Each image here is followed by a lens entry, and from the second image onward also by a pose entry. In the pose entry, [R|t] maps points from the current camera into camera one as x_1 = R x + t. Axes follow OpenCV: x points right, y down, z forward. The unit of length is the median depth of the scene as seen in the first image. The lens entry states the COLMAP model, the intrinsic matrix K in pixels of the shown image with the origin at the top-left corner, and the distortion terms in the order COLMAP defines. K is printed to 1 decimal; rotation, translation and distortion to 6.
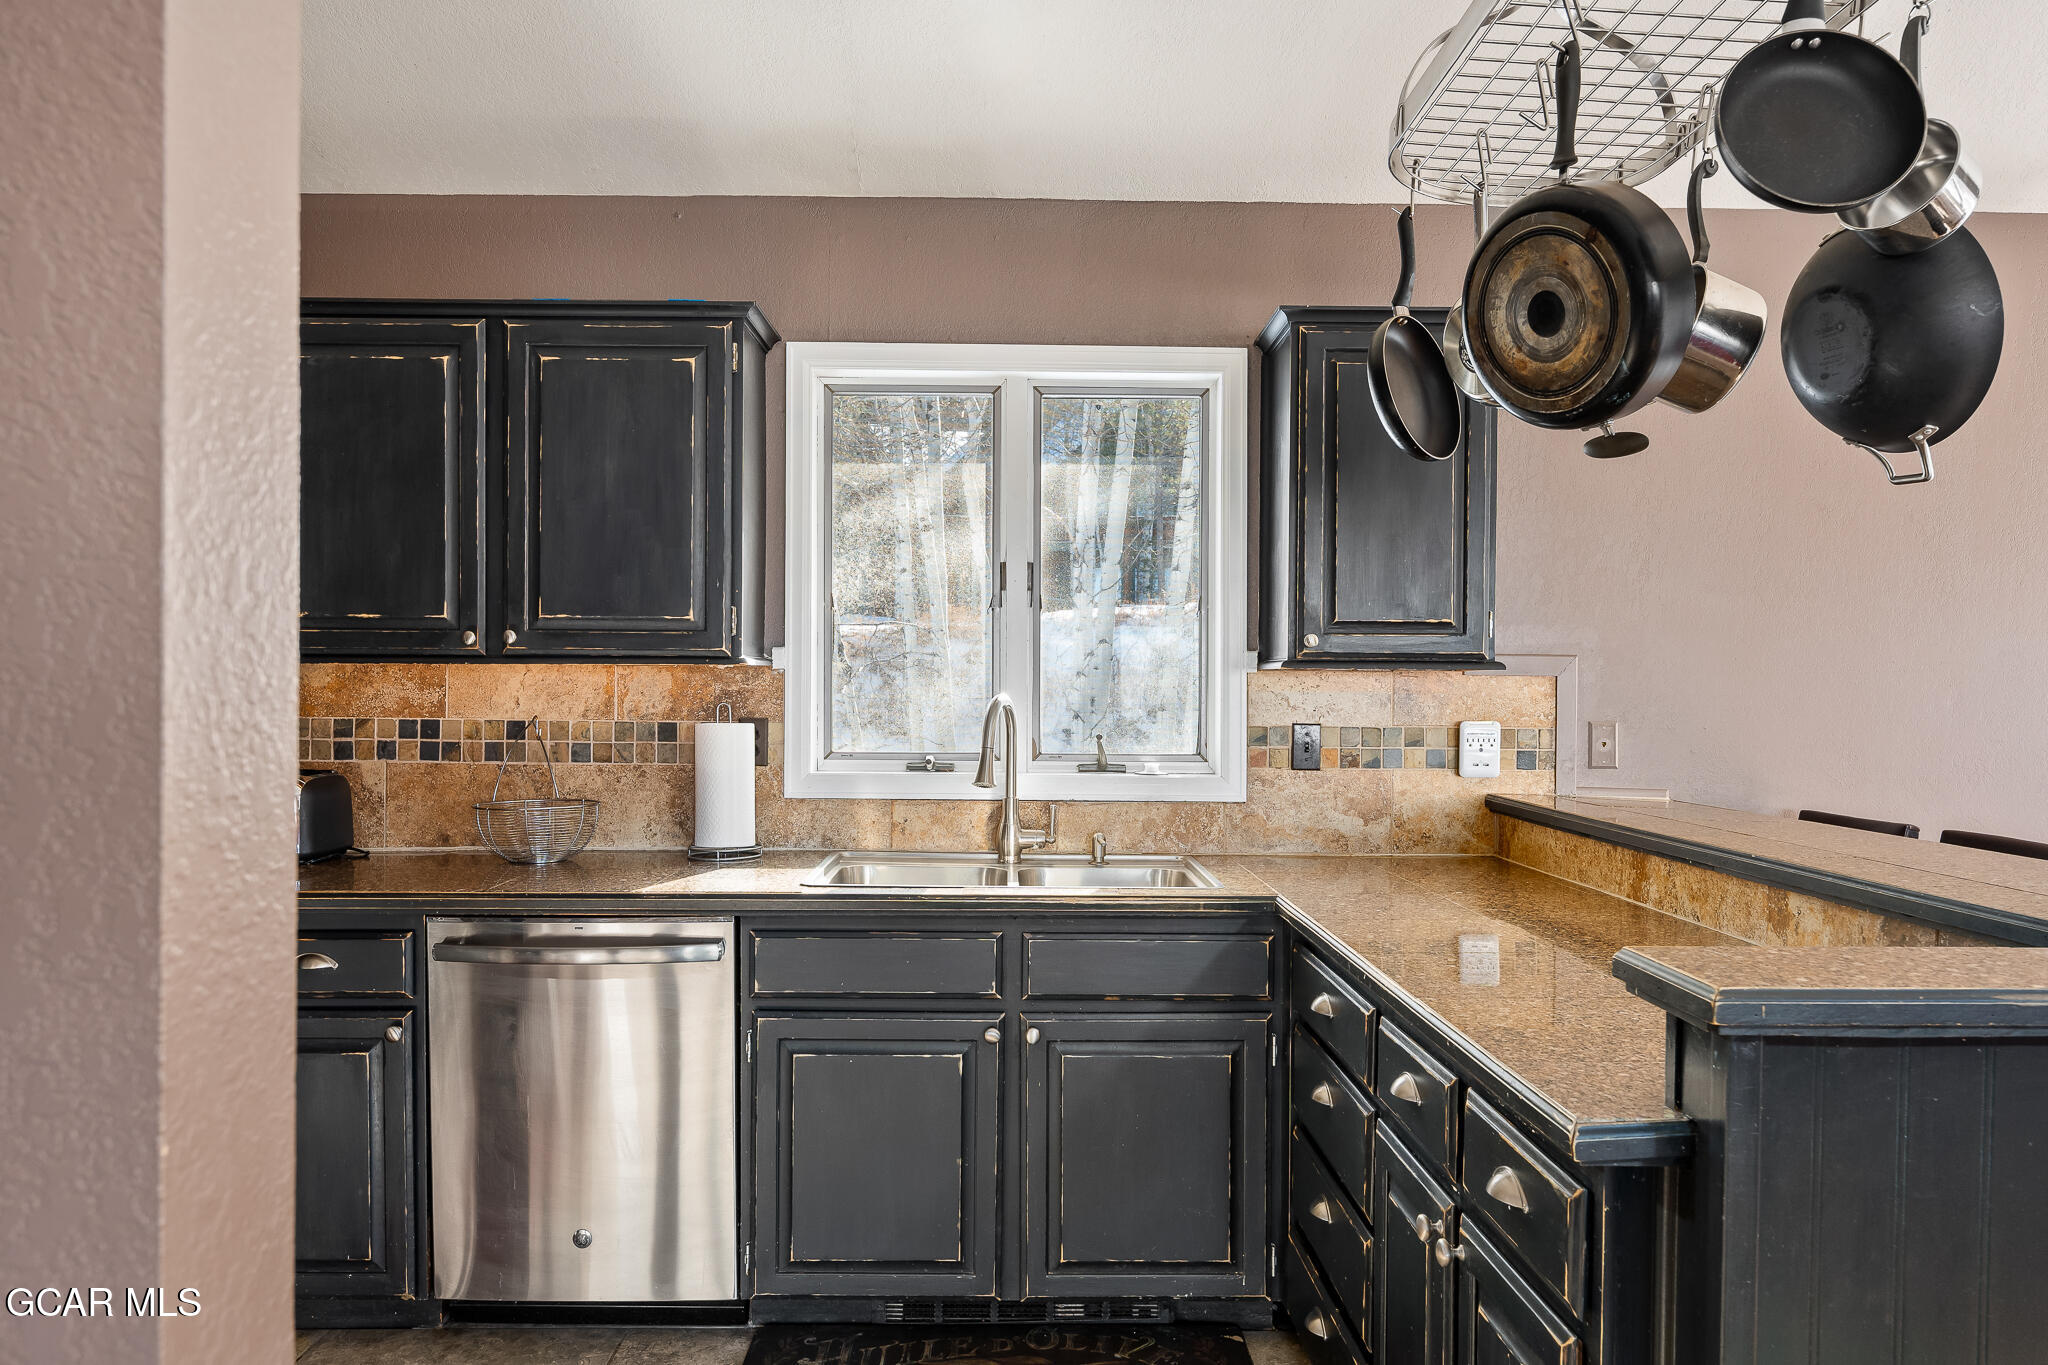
lens RADIAL K [[1435.4, 0, 1006.8], [0, 1435.4, 699.9], [0, 0, 1]] dist [0.002570, 0.005730]
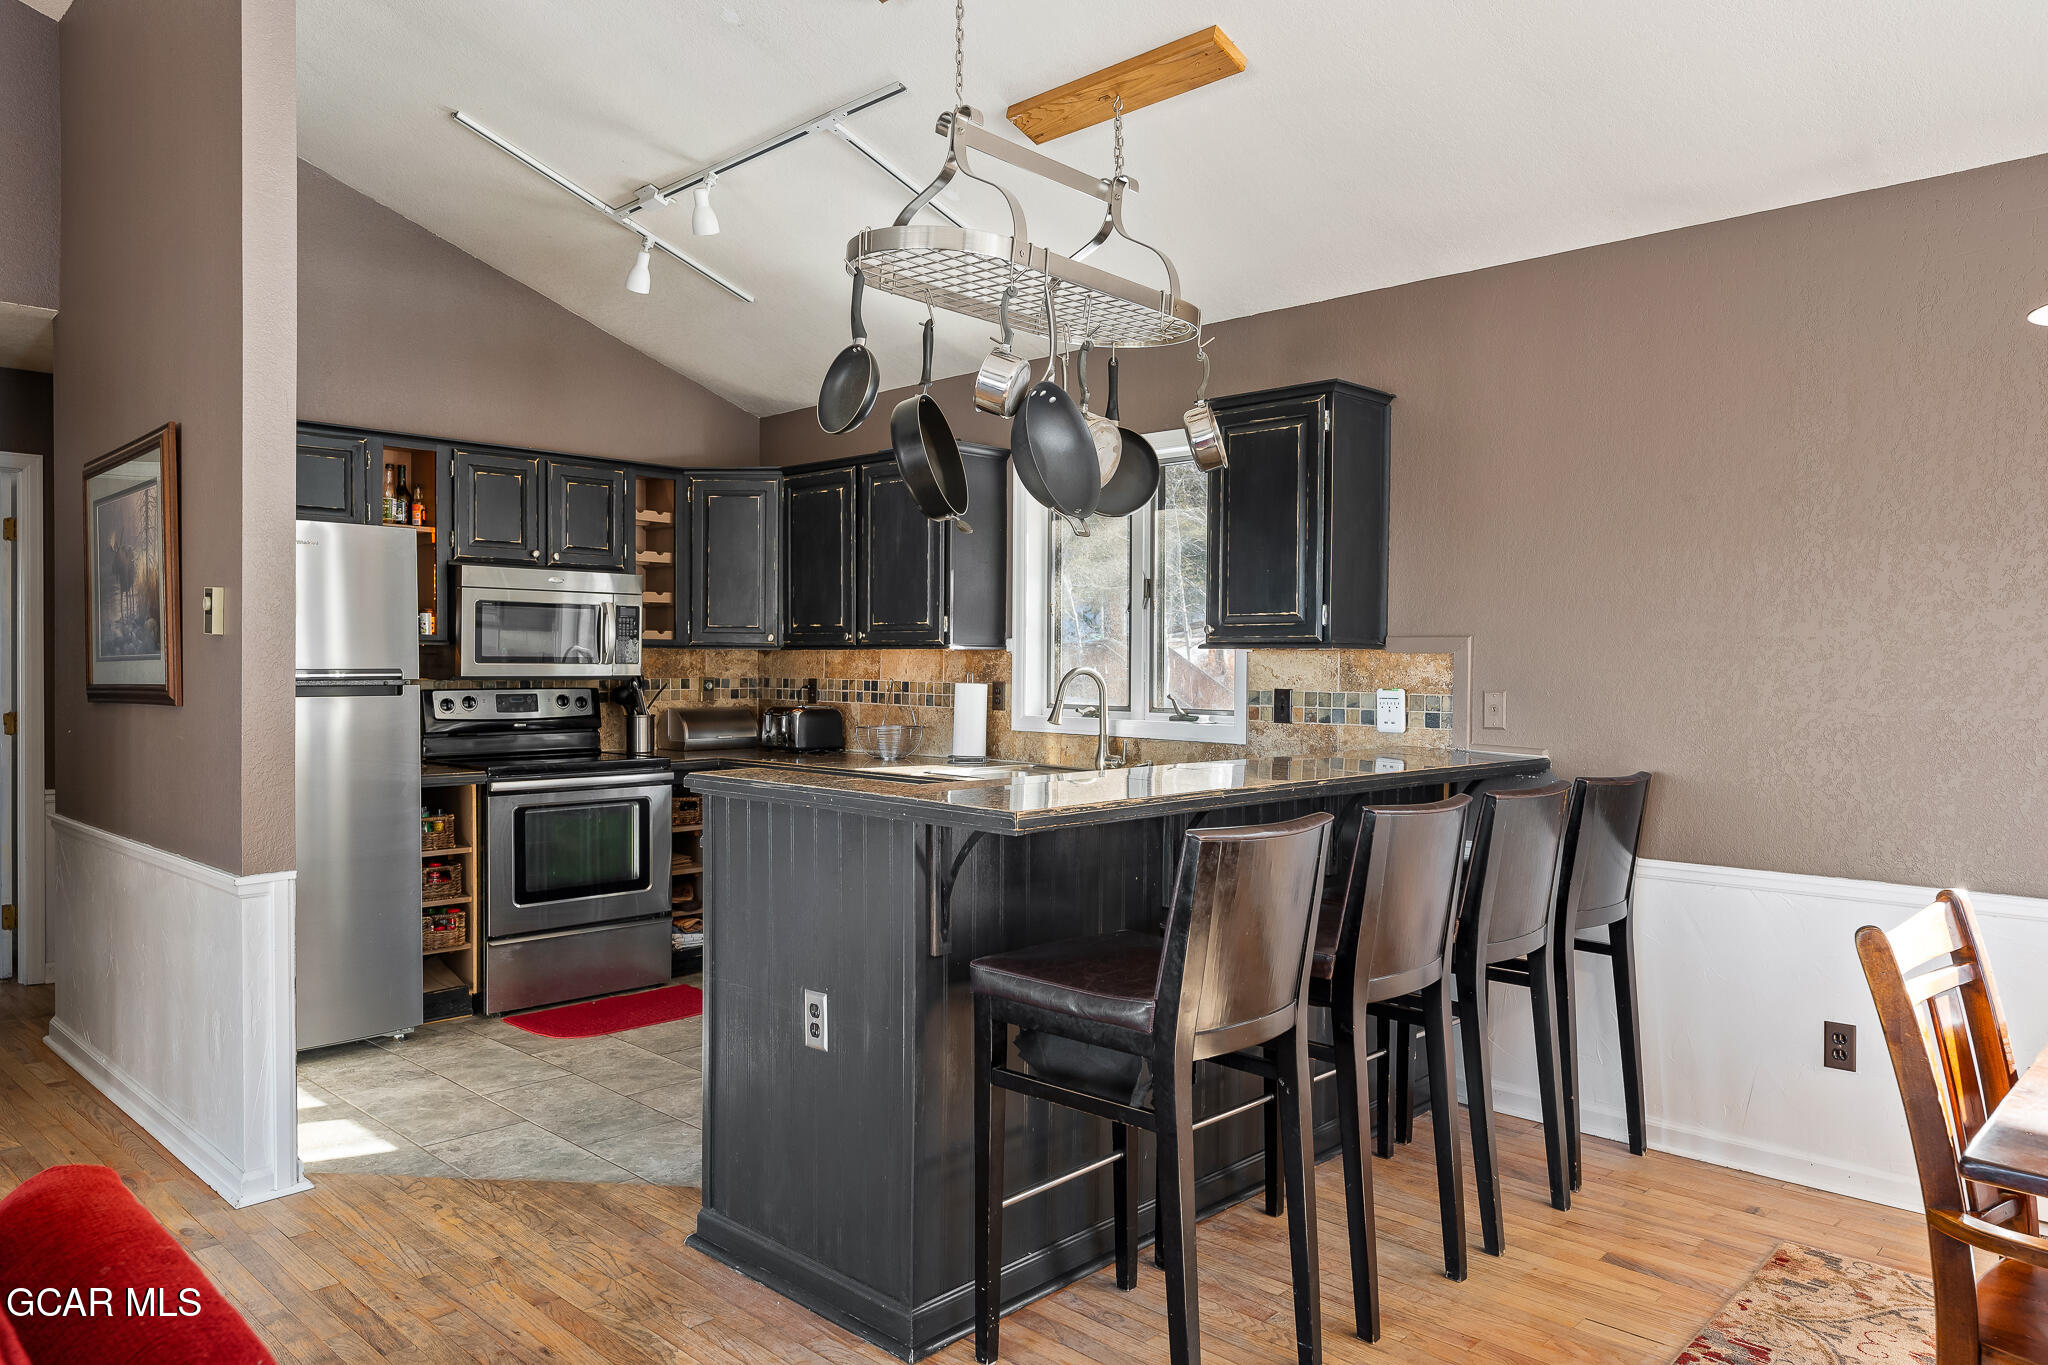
lens RADIAL K [[1337.4, 0, 1018.4], [0, 1337.4, 676.8], [0, 0, 1]] dist [-0.006725, -0.000376]
pose [[0.721460, 0.007480, -0.692416, 0.923856], [-0.011881, 0.999928, -0.001577, 0.009657], [0.692354, 0.009364, 0.721497, -0.105041]]
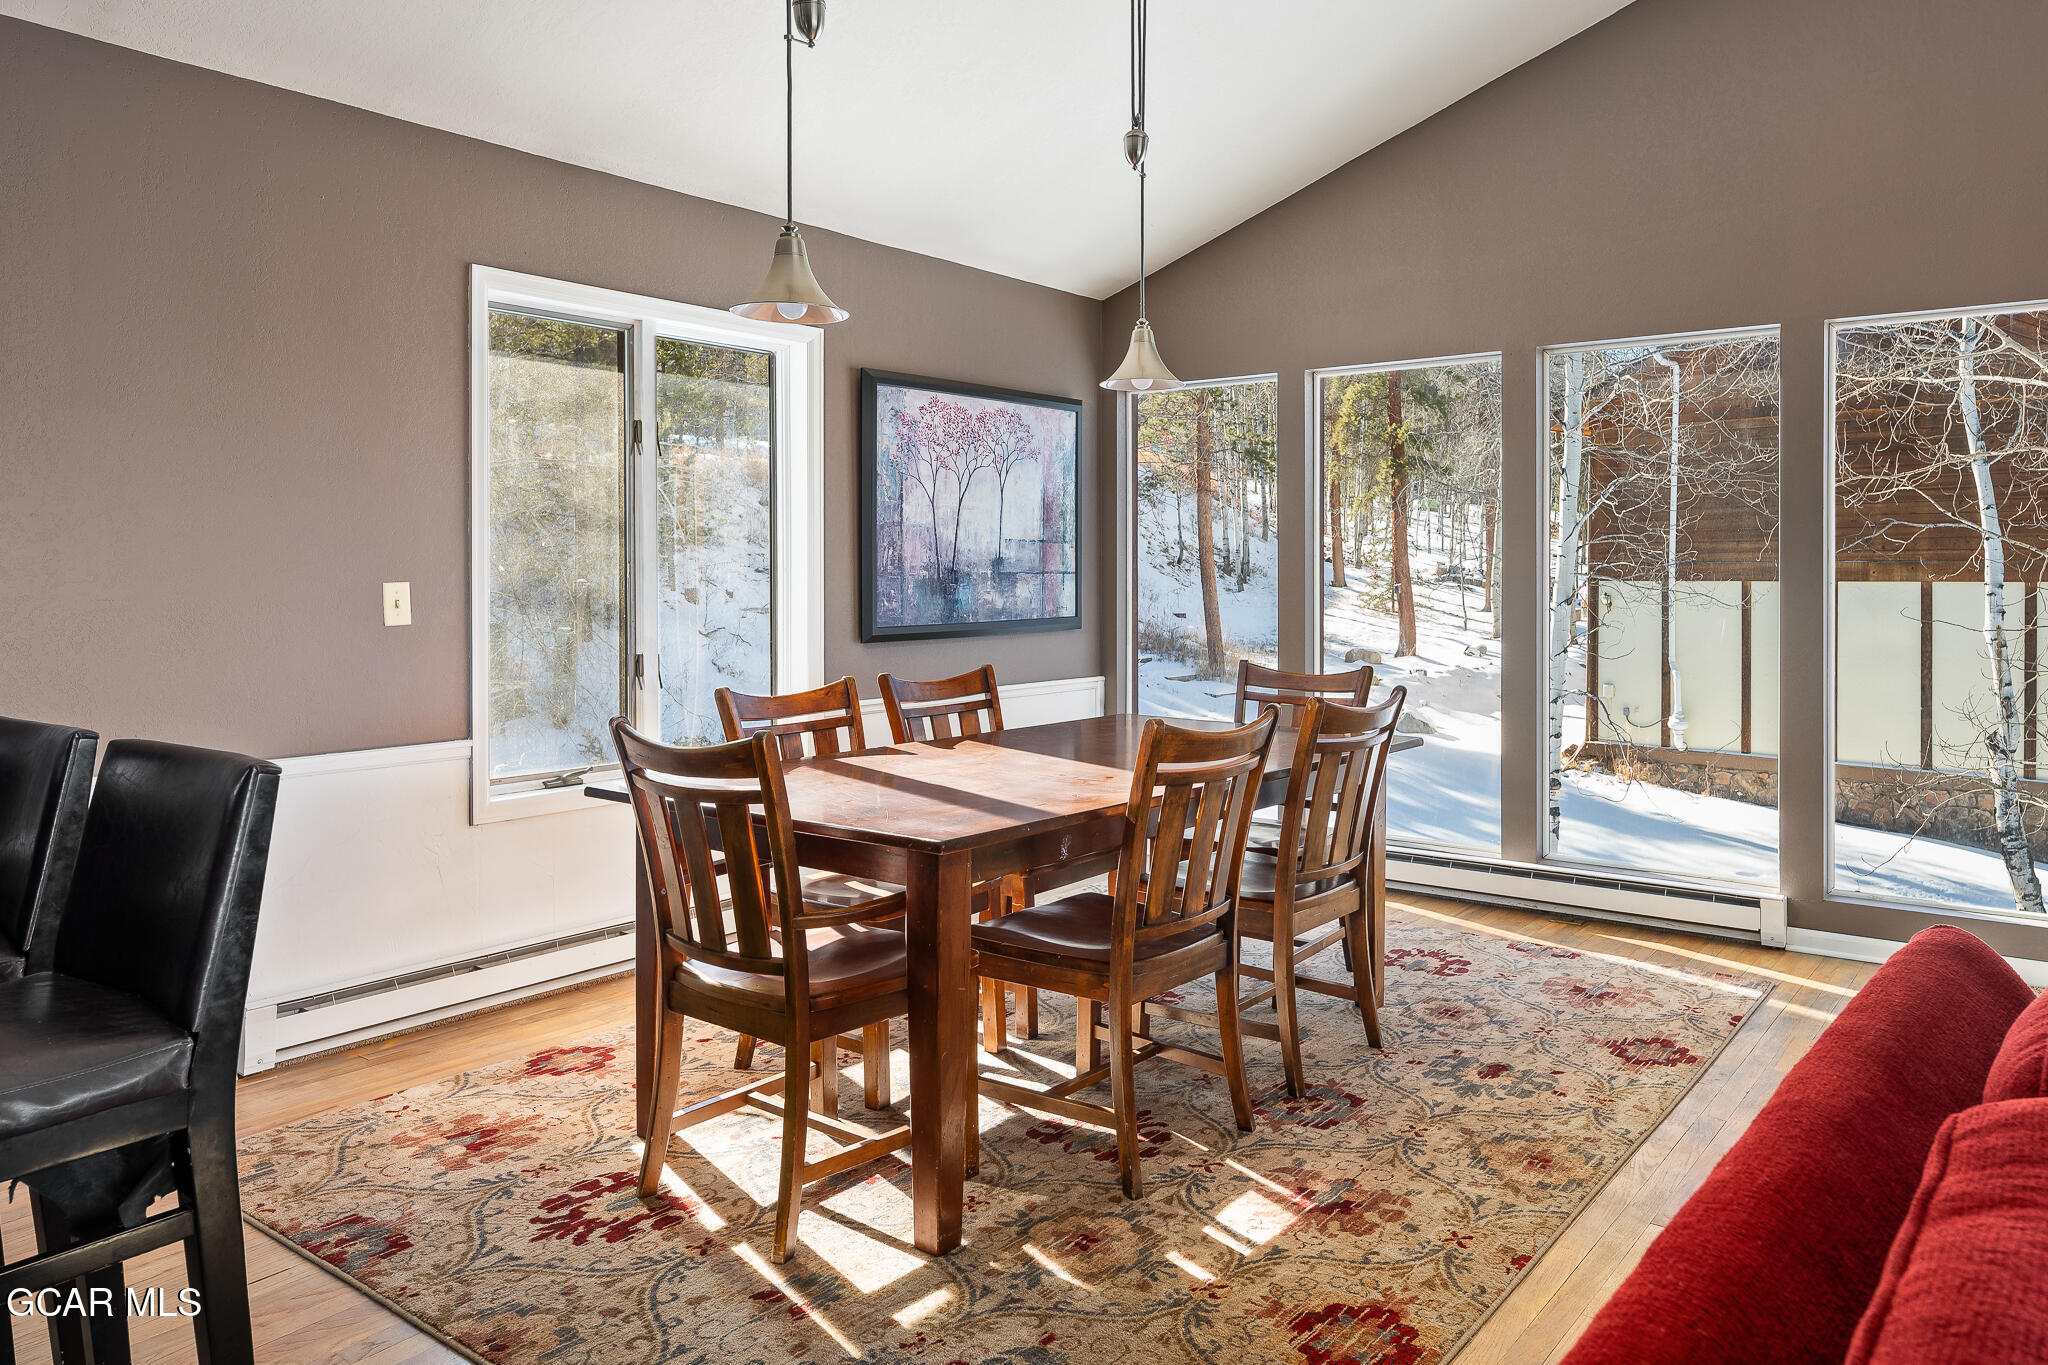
lens RADIAL K [[1377.0, 0, 1094.0], [0, 1377.0, 584.1], [0, 0, 1]] dist [-0.001247, -0.002733]
pose [[0.604599, -0.009851, 0.796469, 0.362620], [0.011017, 0.999931, 0.004005, 0.021823], [-0.796454, 0.006353, 0.604666, -0.084626]]
